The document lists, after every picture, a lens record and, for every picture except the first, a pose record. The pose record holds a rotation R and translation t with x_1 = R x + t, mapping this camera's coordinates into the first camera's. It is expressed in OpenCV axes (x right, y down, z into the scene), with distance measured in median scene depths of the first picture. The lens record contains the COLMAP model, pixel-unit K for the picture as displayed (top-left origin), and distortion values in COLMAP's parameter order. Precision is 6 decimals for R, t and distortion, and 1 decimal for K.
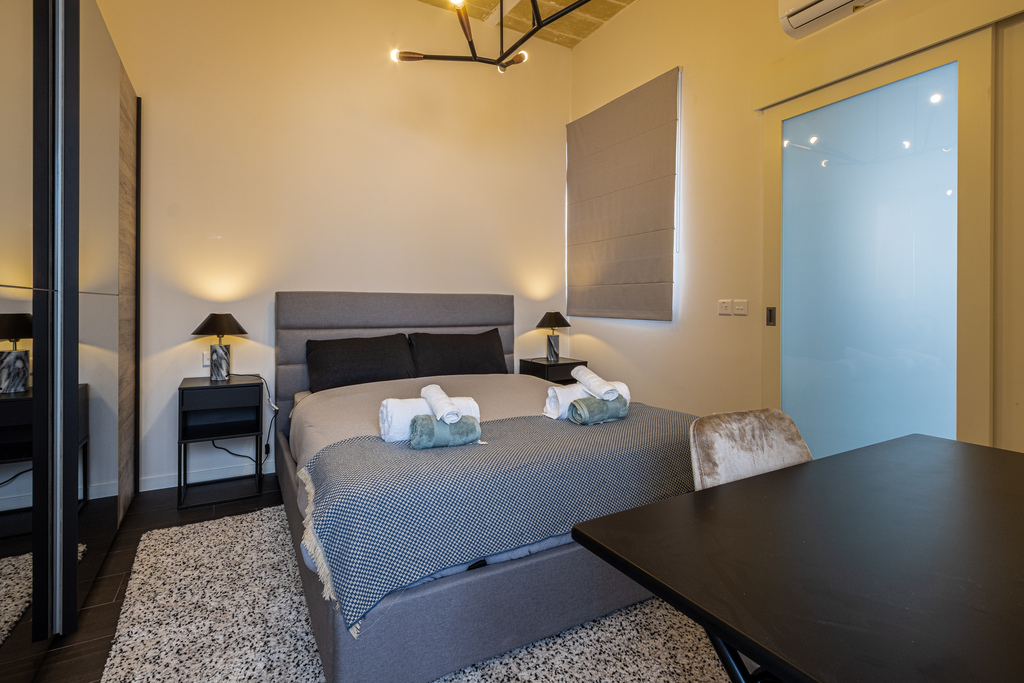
lens RADIAL K [[497.1, 0, 512.1], [0, 497.1, 323.4], [0, 0, 1]] dist [0.002643, 0.001175]
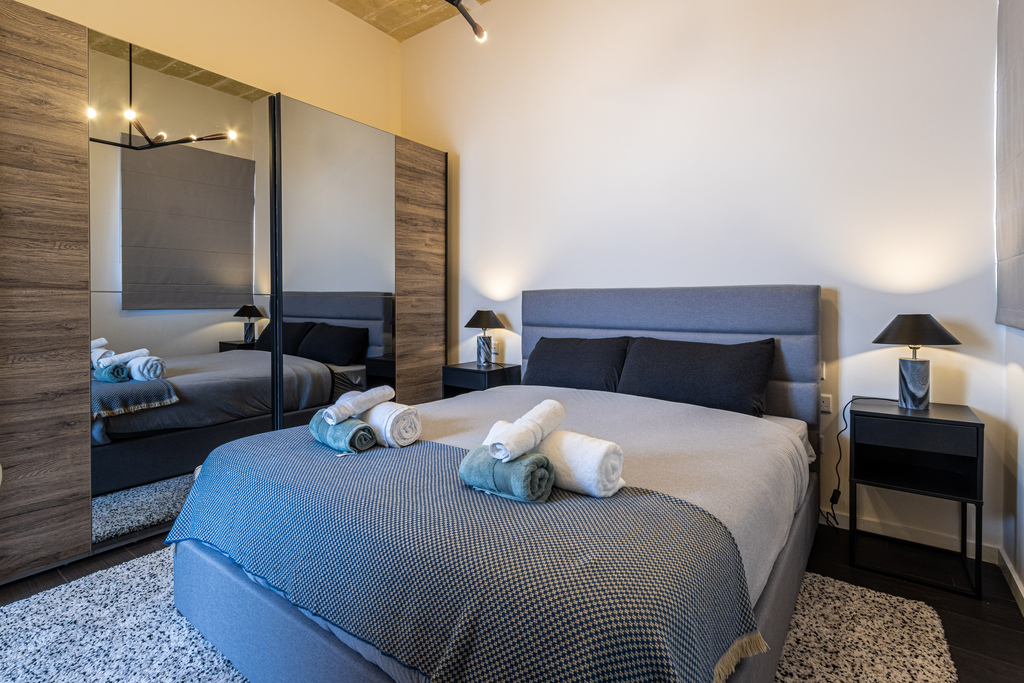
lens RADIAL K [[497.1, 0, 512.1], [0, 497.1, 323.4], [0, 0, 1]] dist [0.002643, 0.001175]
pose [[0.394746, 0.027085, -0.918391, 0.458295], [-0.038072, 0.999189, 0.013104, -0.005722], [0.918001, 0.029792, 0.395457, 0.489595]]
